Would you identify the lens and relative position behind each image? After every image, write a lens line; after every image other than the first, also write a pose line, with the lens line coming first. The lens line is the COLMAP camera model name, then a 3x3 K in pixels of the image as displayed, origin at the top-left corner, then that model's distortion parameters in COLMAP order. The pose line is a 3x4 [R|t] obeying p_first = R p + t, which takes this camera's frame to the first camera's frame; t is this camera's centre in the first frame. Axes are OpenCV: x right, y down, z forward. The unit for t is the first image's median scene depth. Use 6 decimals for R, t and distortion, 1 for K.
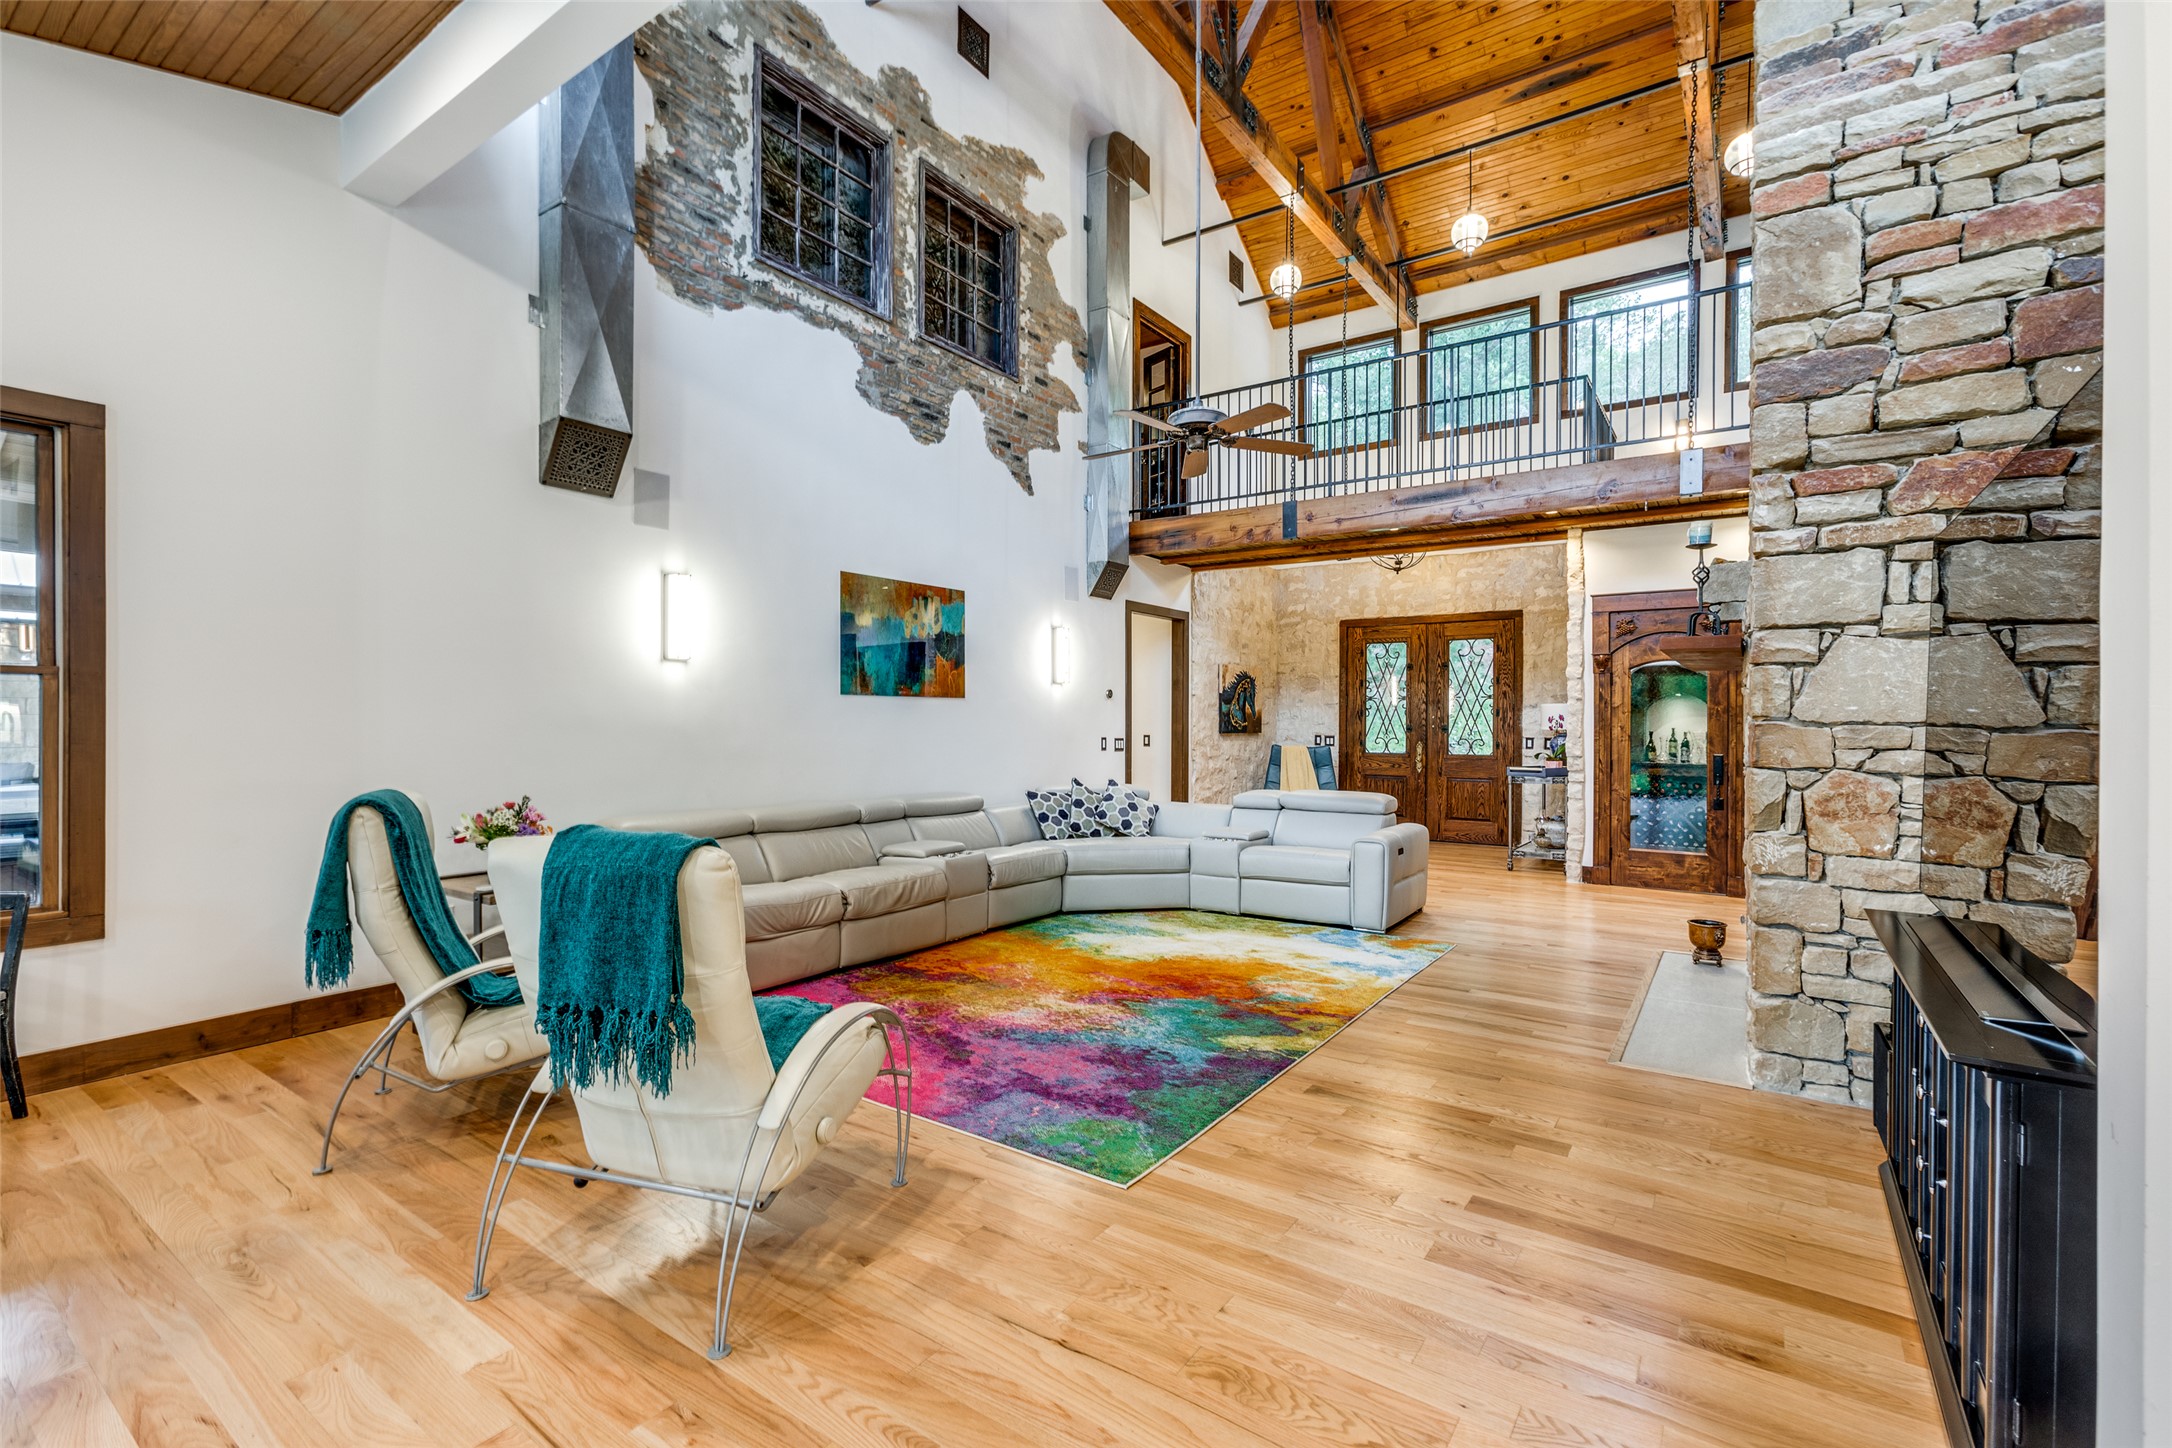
lens RADIAL K [[970.8, 0, 1089.1], [0, 970.8, 725.4], [0, 0, 1]] dist [-0.000163, 0.000059]
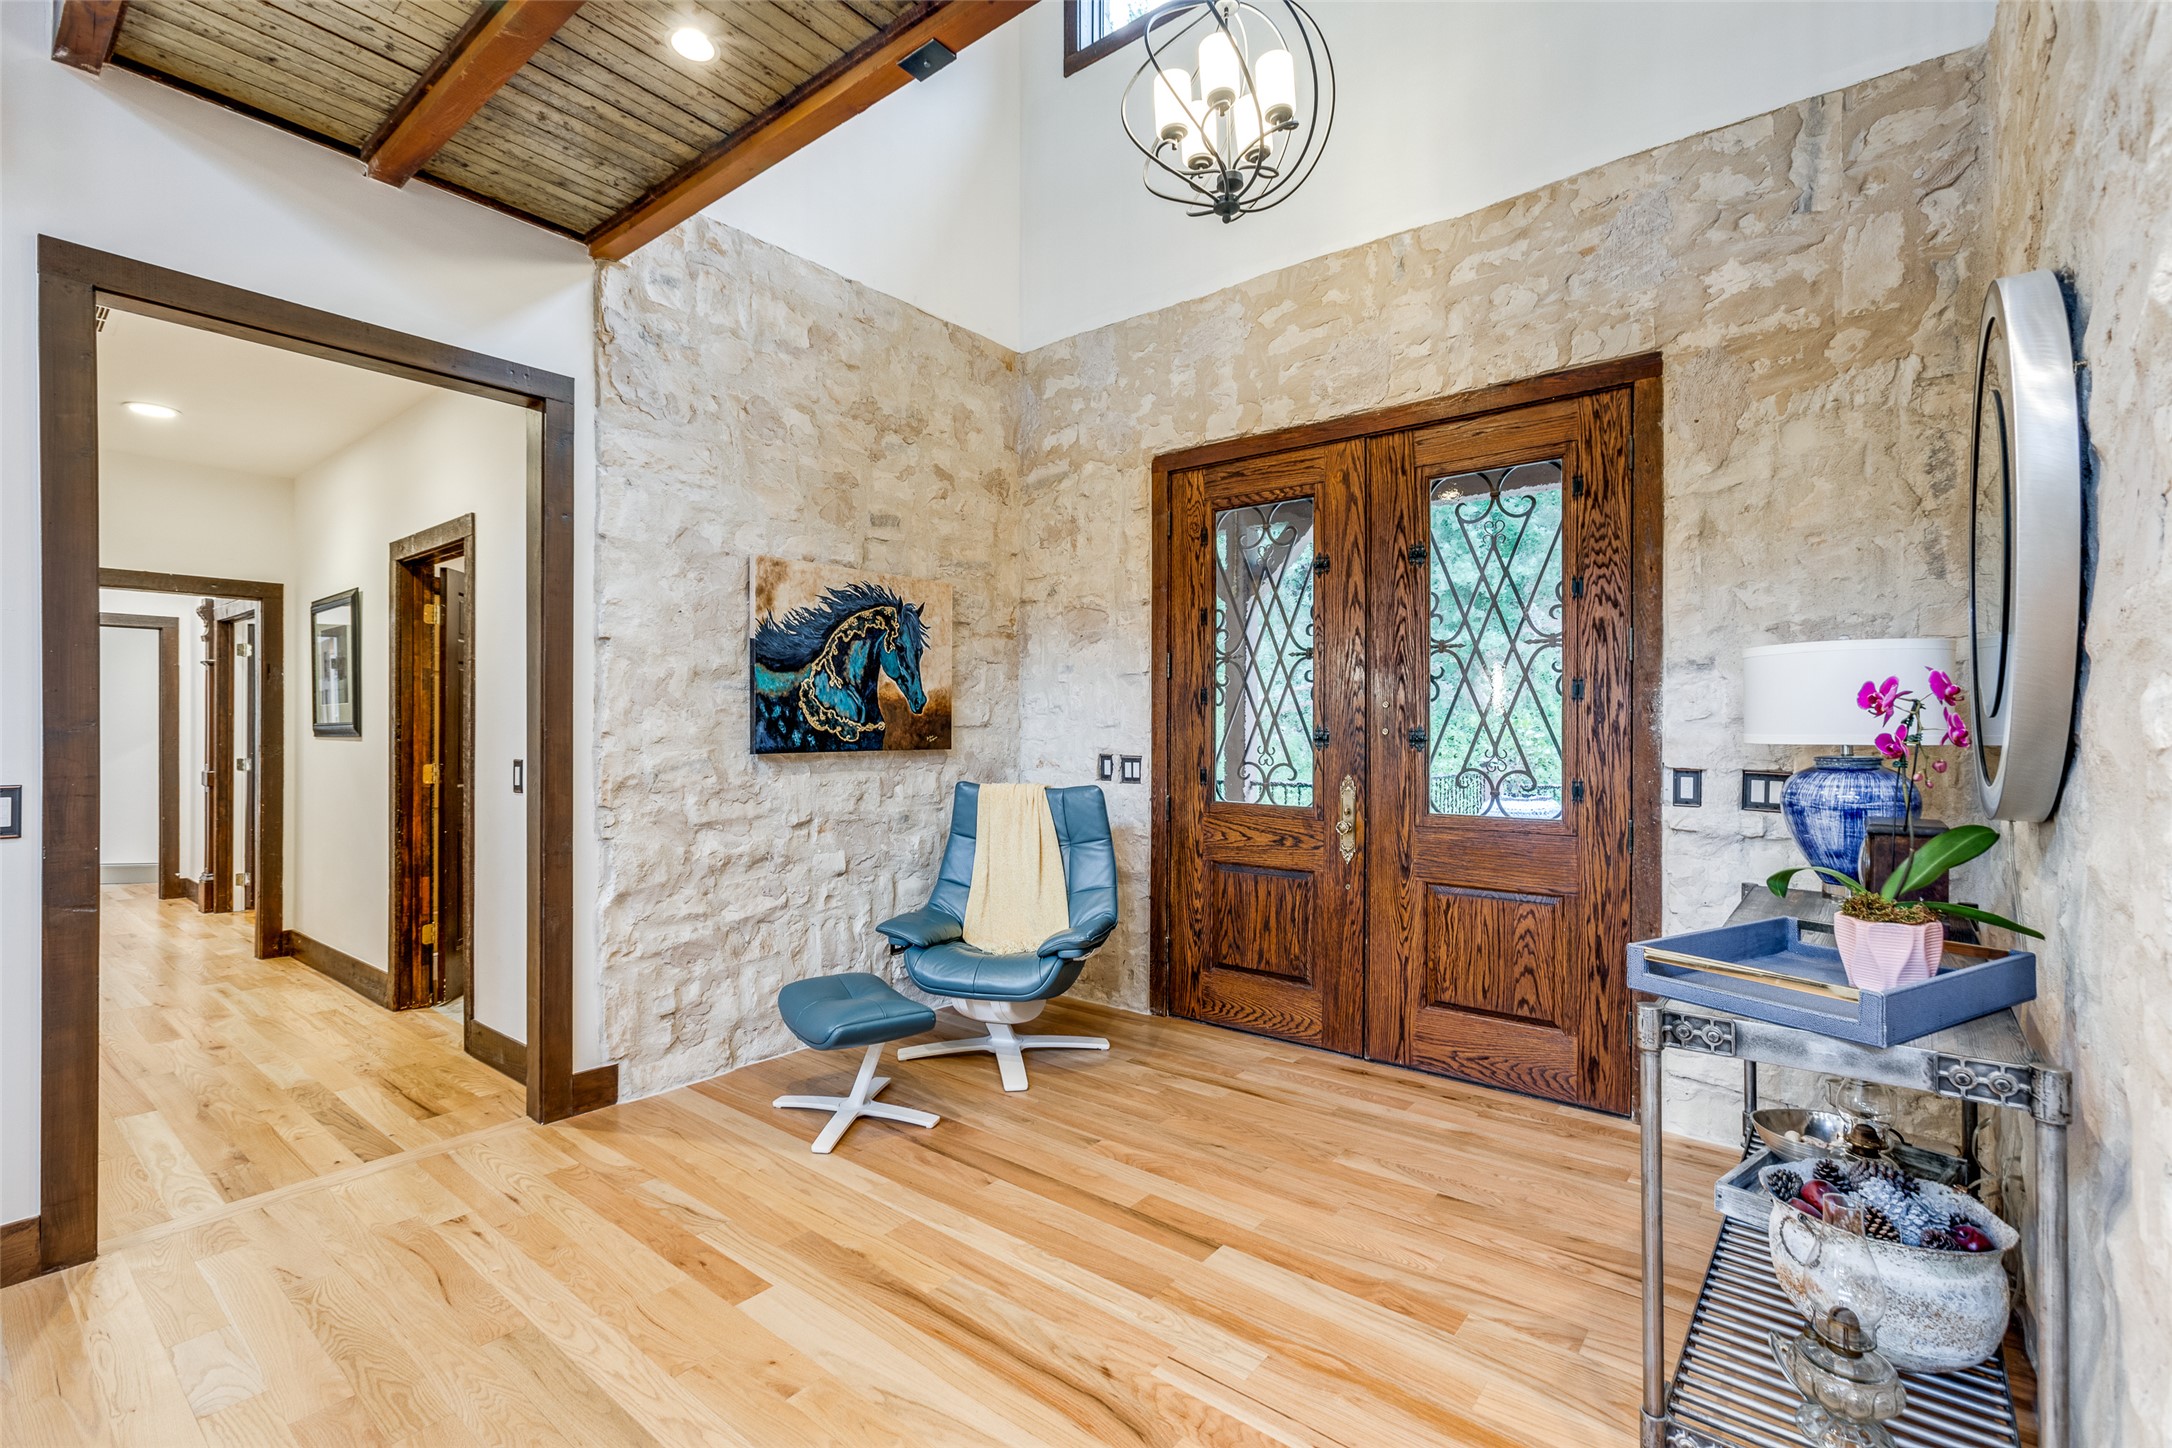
lens RADIAL K [[970.8, 0, 1080.8], [0, 970.8, 726.8], [0, 0, 1]] dist [-0.000163, 0.000059]
pose [[0.997547, -0.004382, -0.069869, 0.269702], [0.004456, 0.999990, 0.000904, -0.001690], [0.069864, -0.001213, 0.997556, 0.645096]]
